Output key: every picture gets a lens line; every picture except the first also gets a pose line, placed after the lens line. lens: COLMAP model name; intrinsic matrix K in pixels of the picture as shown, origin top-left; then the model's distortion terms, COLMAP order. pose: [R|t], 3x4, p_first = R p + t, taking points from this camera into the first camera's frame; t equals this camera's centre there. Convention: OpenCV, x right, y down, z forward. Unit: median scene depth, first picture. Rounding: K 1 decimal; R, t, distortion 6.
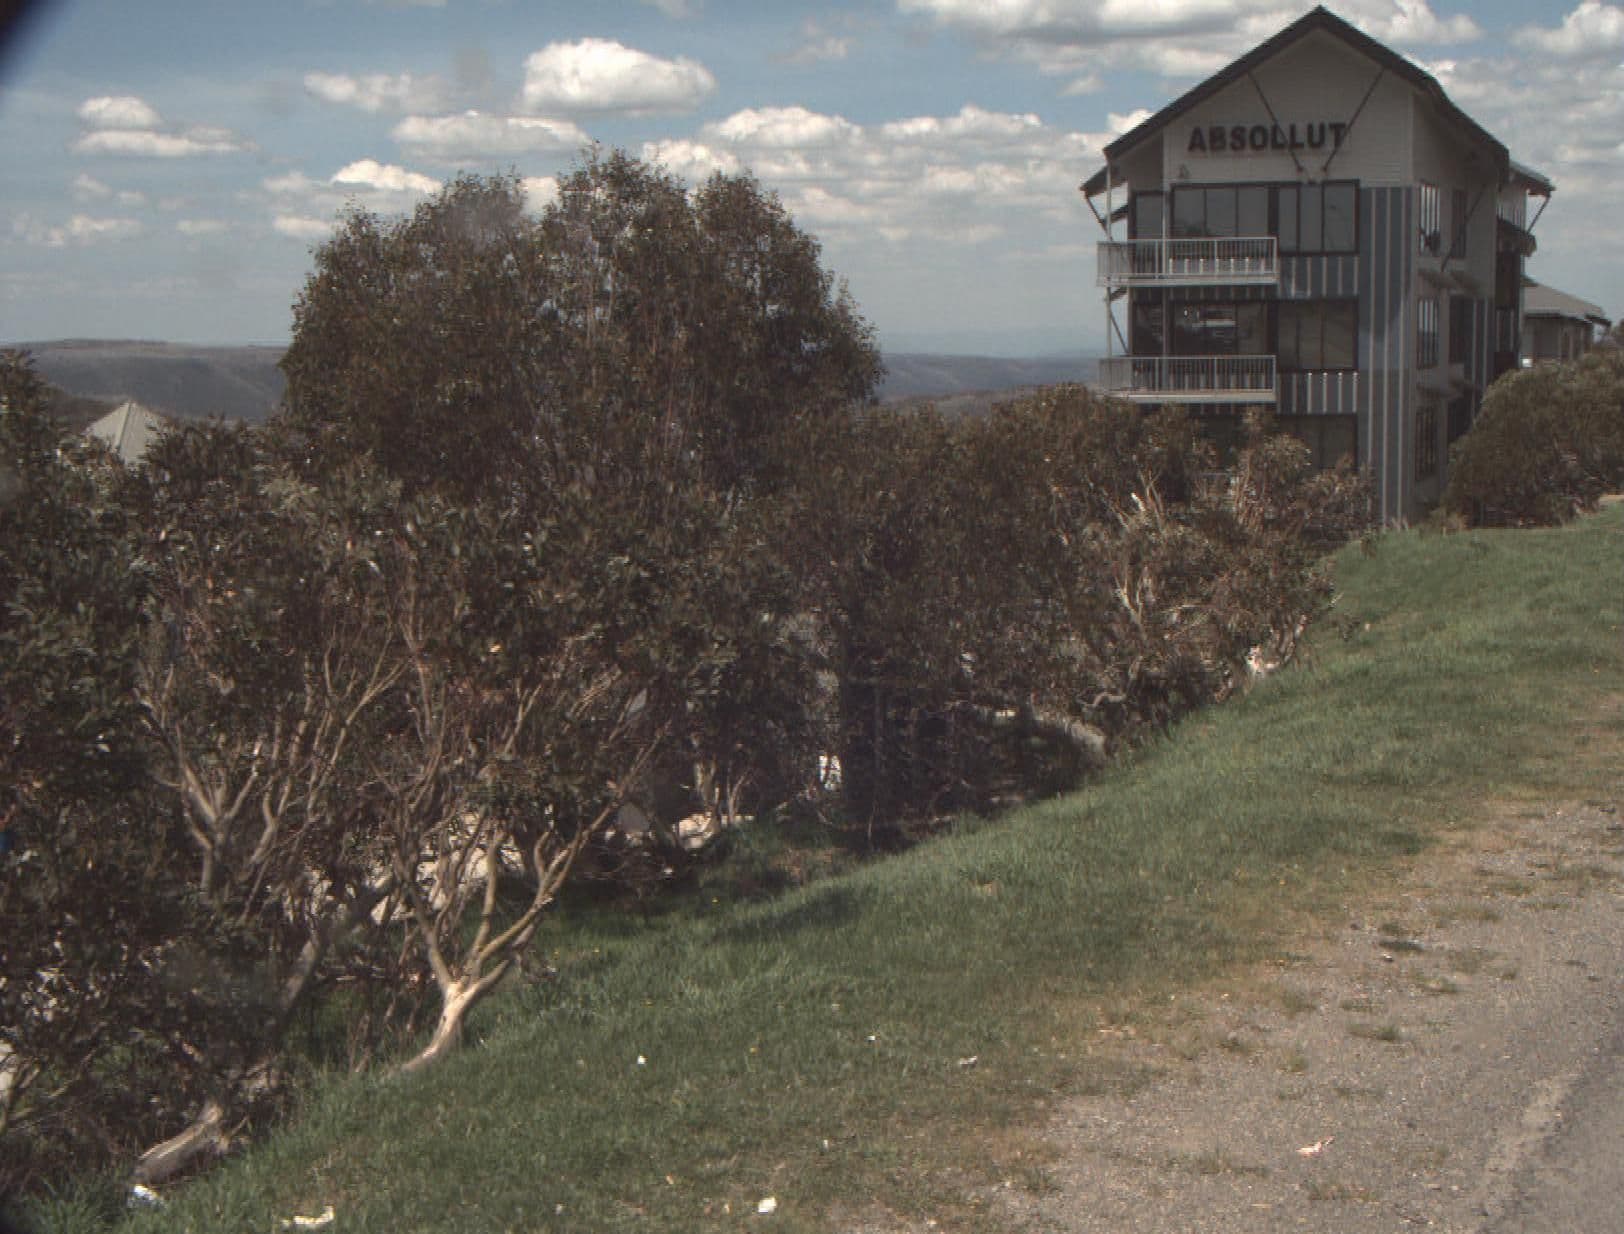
lens RADIAL K [[2206.0, 0, 870.1], [0, 2206.0, 617.6], [0, 0, 1]] dist [-0.105711, 0.628782]
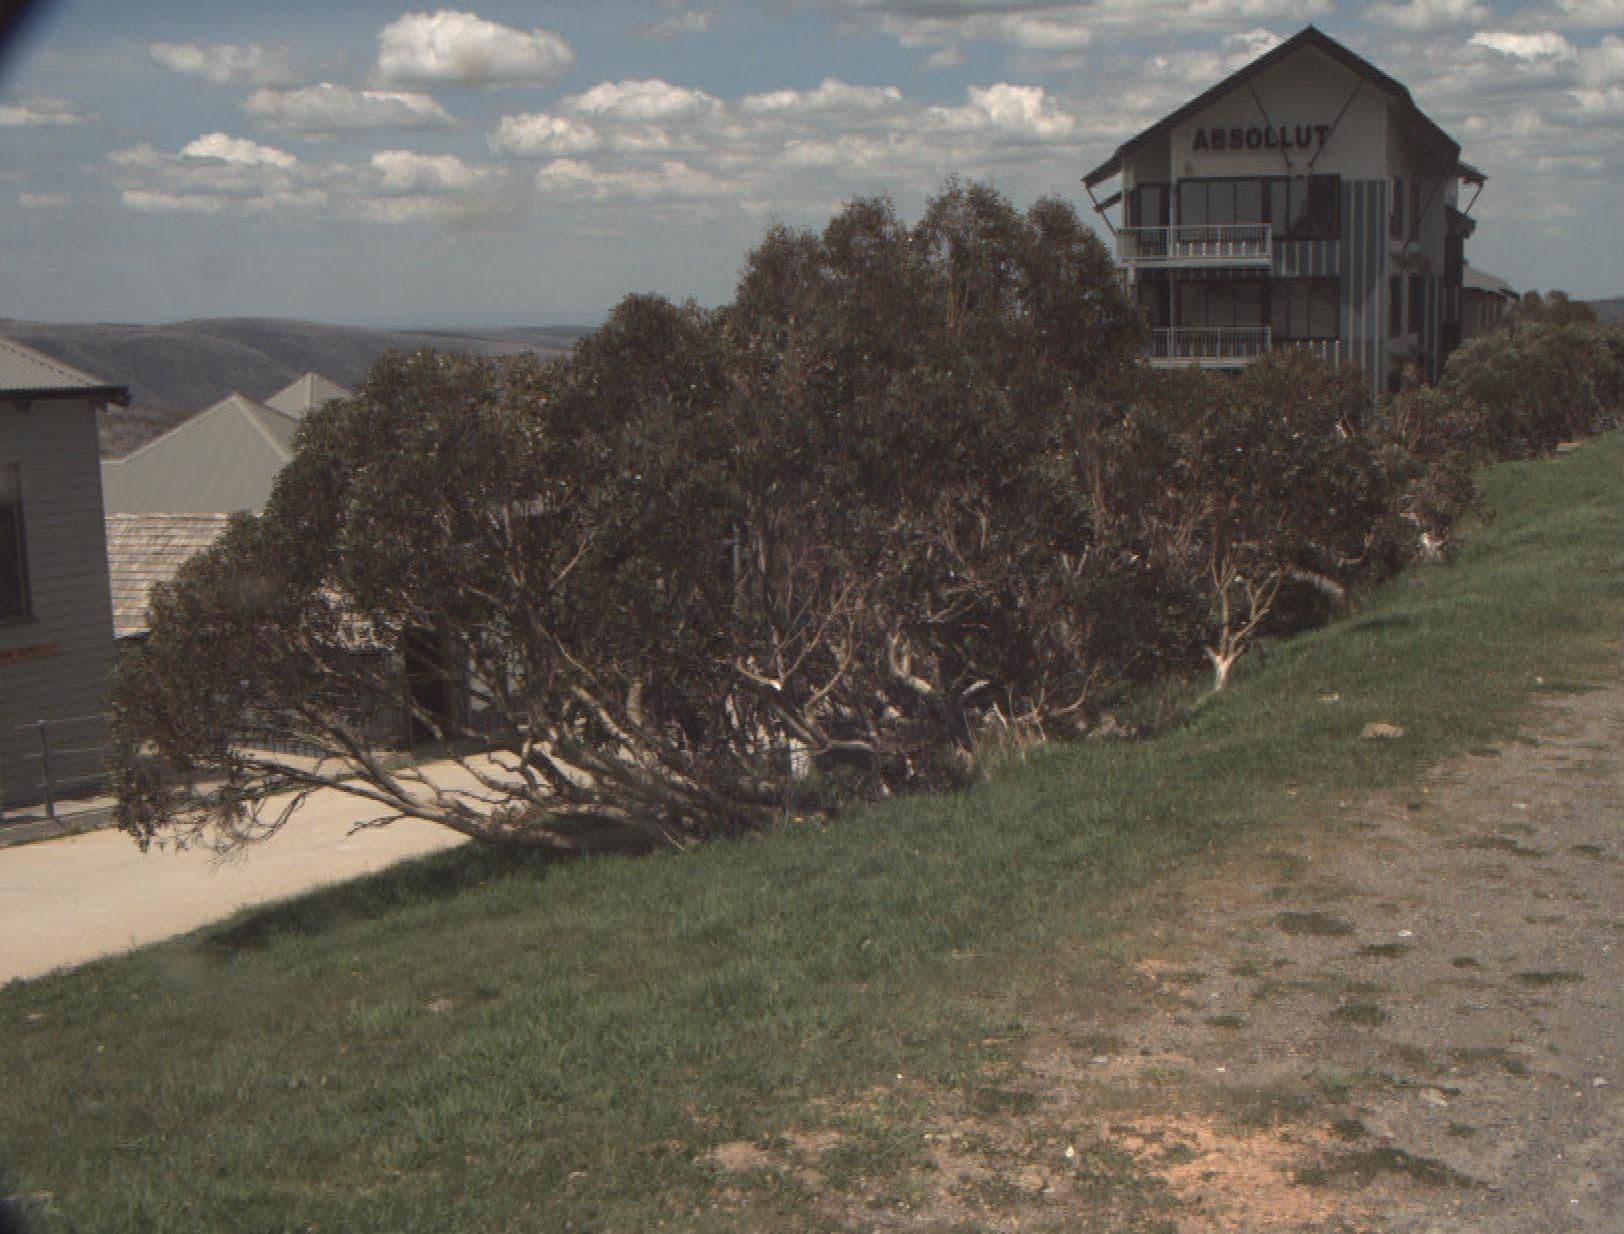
lens RADIAL K [[2206.0, 0, 870.1], [0, 2206.0, 617.6], [0, 0, 1]] dist [-0.105711, 0.628782]
pose [[0.998084, -0.013905, 0.060290, -0.096845], [0.013202, 0.999840, 0.012045, 0.016980], [-0.060448, -0.011226, 0.998108, -0.142403]]
